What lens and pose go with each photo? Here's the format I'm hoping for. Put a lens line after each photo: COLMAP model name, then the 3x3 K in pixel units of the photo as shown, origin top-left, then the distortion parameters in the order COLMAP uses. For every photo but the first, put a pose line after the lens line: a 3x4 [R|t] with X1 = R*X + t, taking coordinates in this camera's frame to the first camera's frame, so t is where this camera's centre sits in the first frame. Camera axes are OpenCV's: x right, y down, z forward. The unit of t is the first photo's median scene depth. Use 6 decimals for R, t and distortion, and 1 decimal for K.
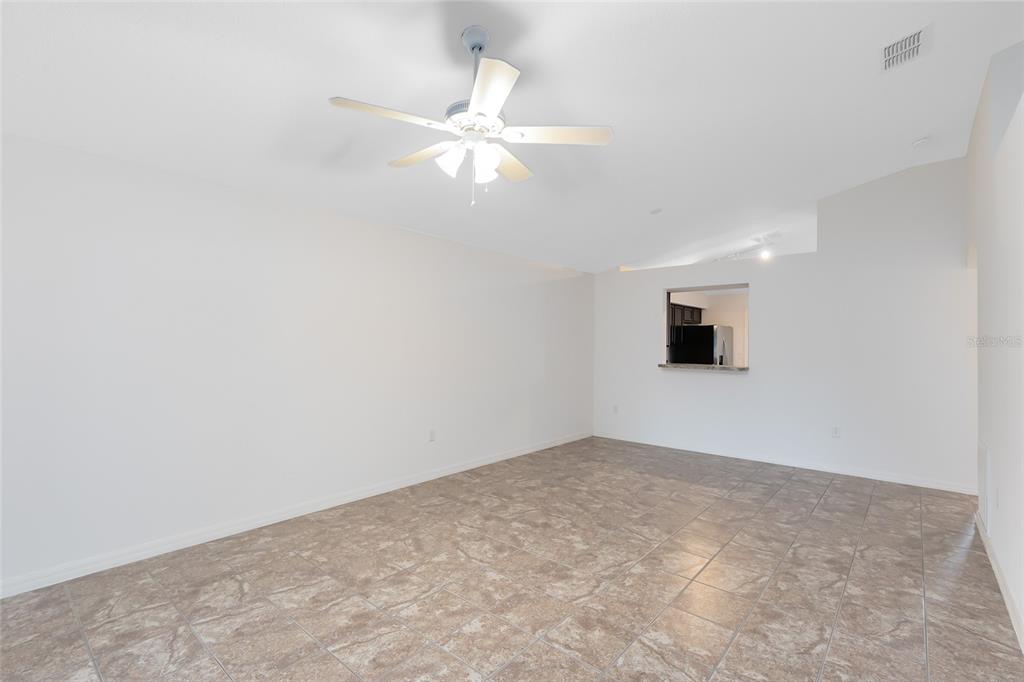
lens RADIAL K [[469.2, 0, 516.1], [0, 469.2, 341.5], [0, 0, 1]] dist [0.002912, -0.001106]
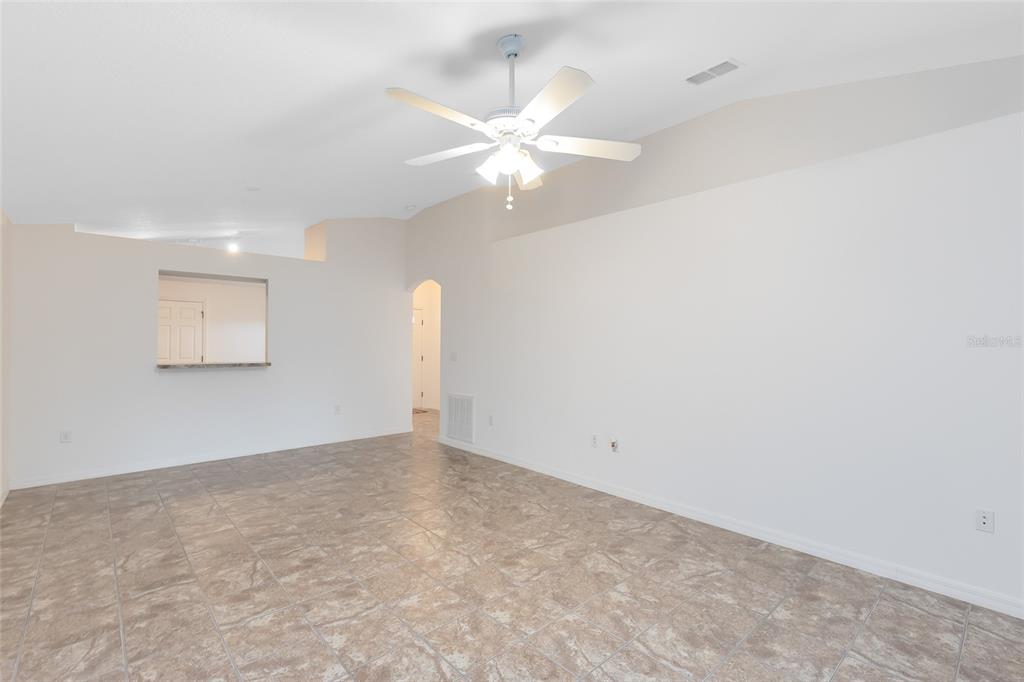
lens RADIAL K [[469.2, 0, 516.4], [0, 469.2, 339.3], [0, 0, 1]] dist [0.002912, -0.001106]
pose [[0.117843, -0.007489, 0.993004, -0.718463], [-0.005947, 0.999948, 0.008248, -0.008281], [-0.993014, -0.006877, 0.117792, 0.548585]]
